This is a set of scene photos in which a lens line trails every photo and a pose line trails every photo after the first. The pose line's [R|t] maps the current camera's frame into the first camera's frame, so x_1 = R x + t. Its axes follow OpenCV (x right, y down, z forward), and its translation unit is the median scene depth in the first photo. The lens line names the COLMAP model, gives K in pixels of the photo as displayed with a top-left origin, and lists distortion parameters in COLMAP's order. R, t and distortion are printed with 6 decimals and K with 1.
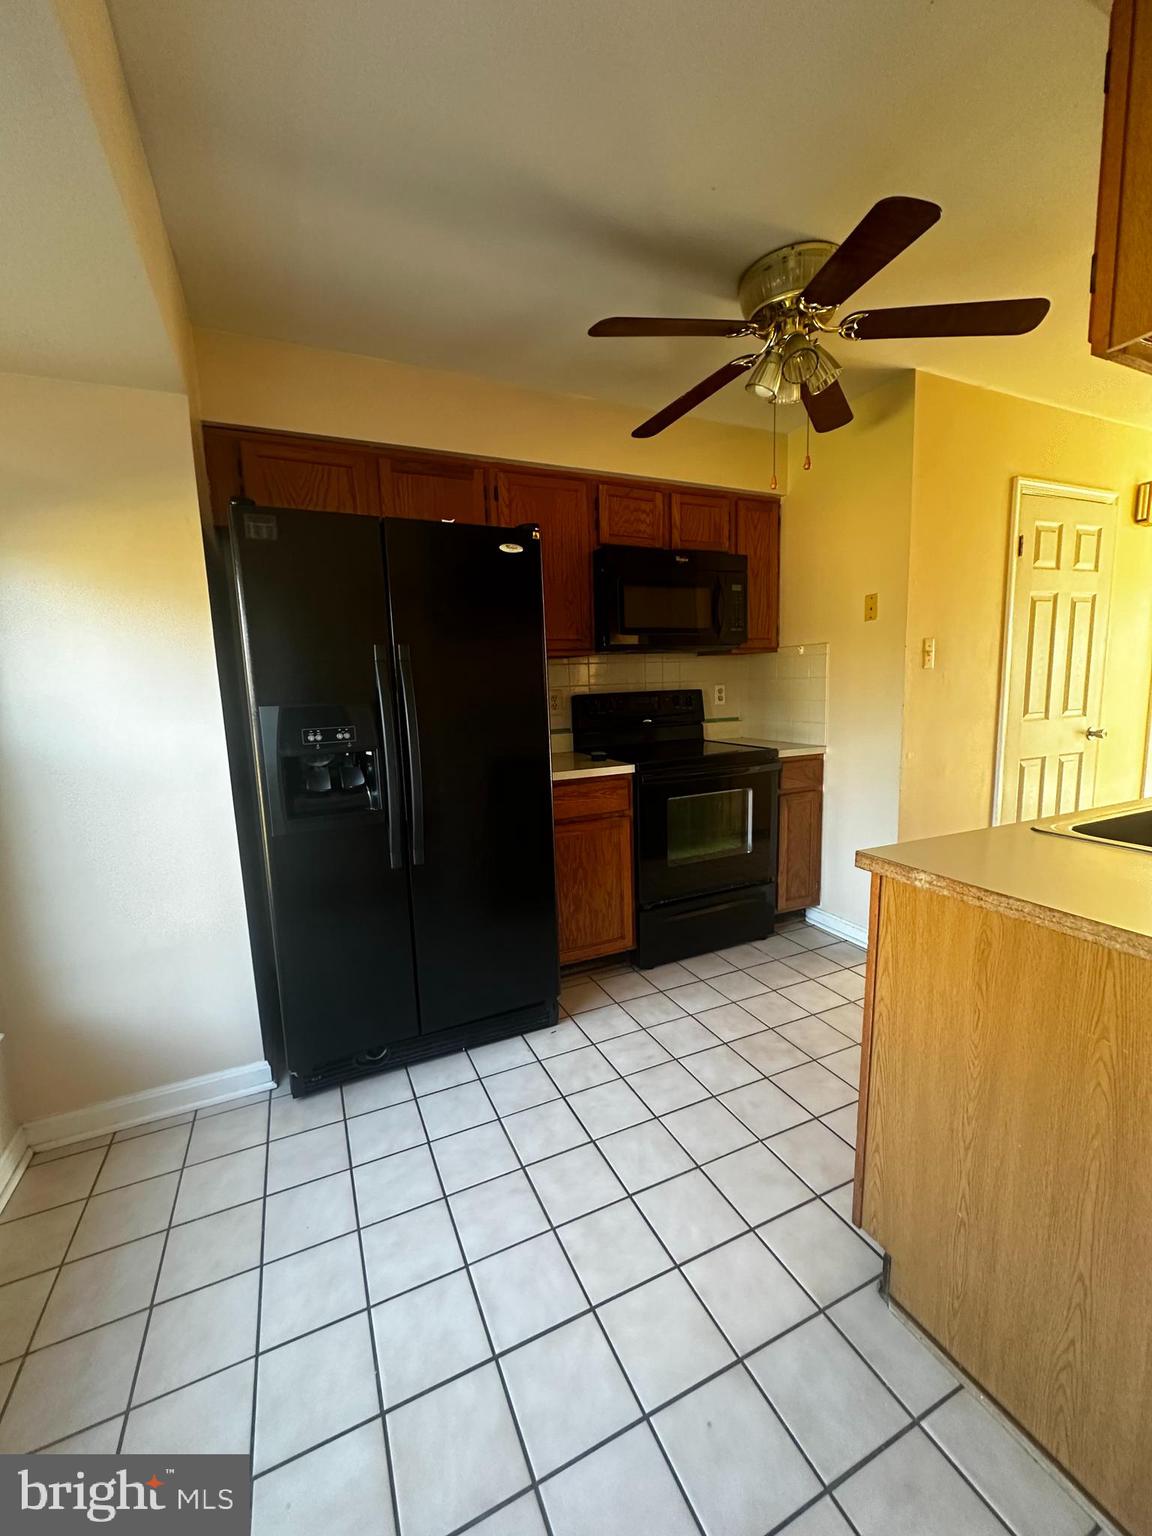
lens RADIAL K [[615.5, 0, 573.5], [0, 615.5, 768.4], [0, 0, 1]] dist [-0.002076, 0.000735]
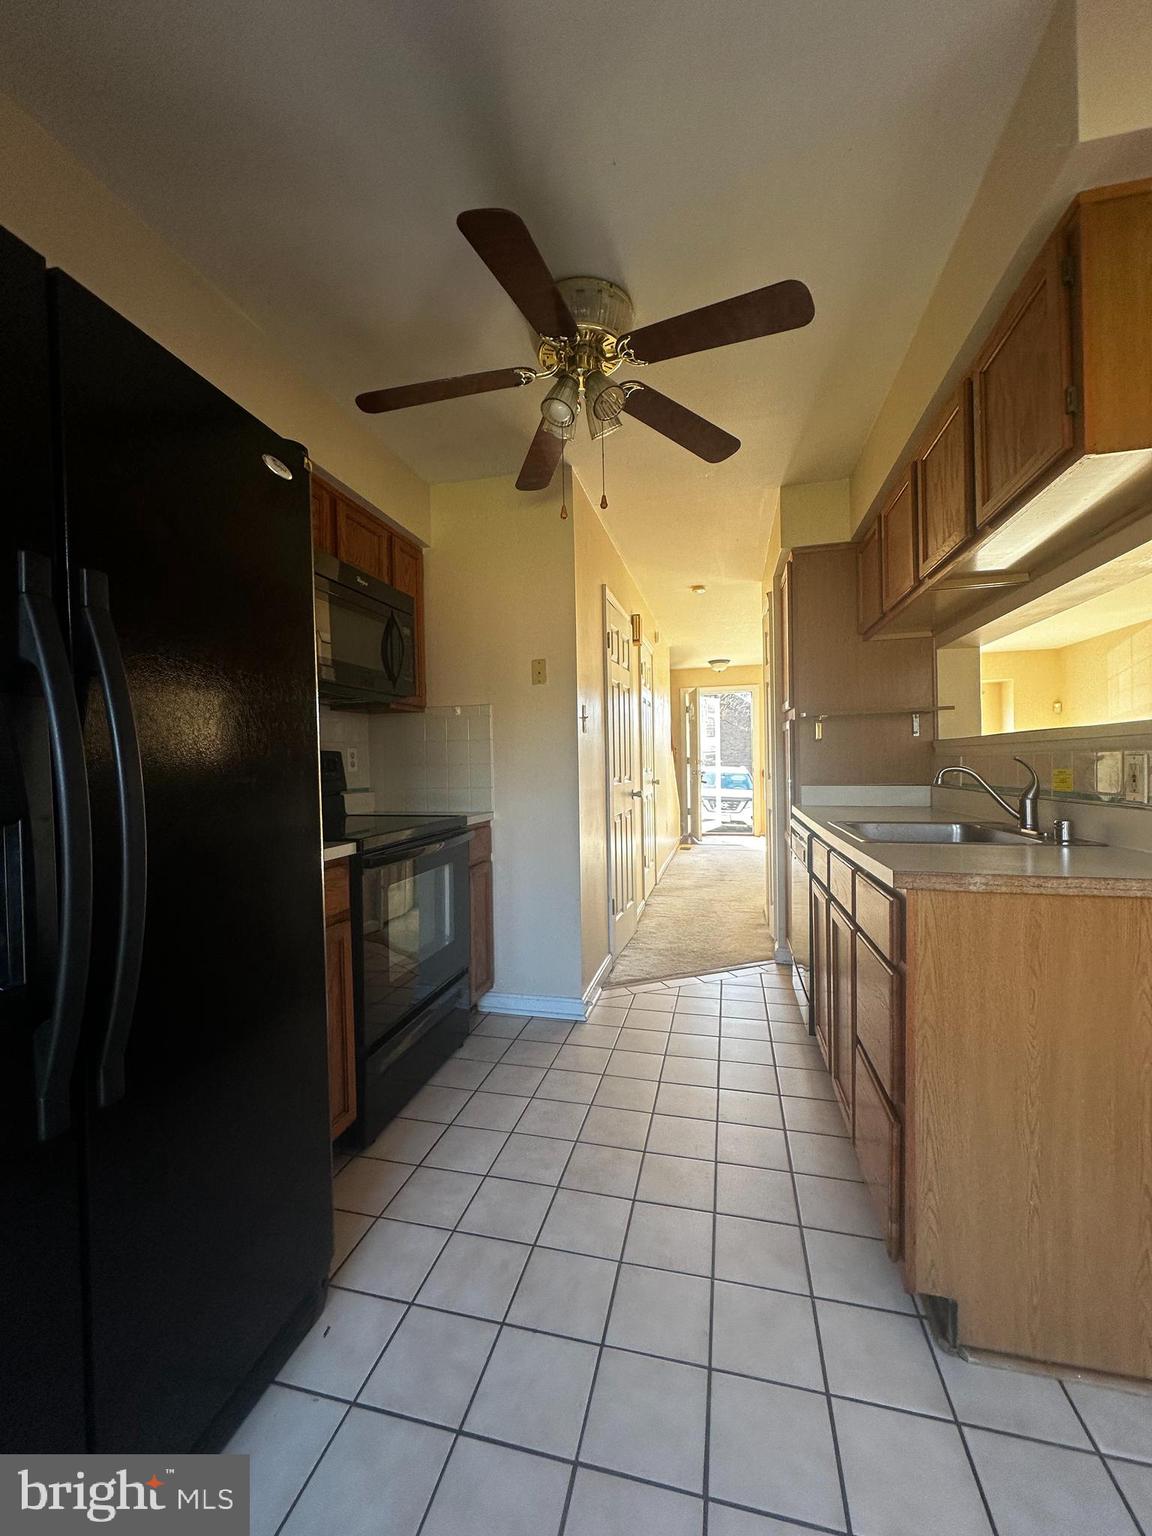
lens RADIAL K [[615.5, 0, 575.6], [0, 615.5, 767.8], [0, 0, 1]] dist [-0.002076, 0.000735]
pose [[0.625380, 0.012699, 0.780217, -0.279901], [0.108035, 0.988829, -0.102690, 0.008506], [-0.772805, 0.148511, 0.617022, 0.350218]]
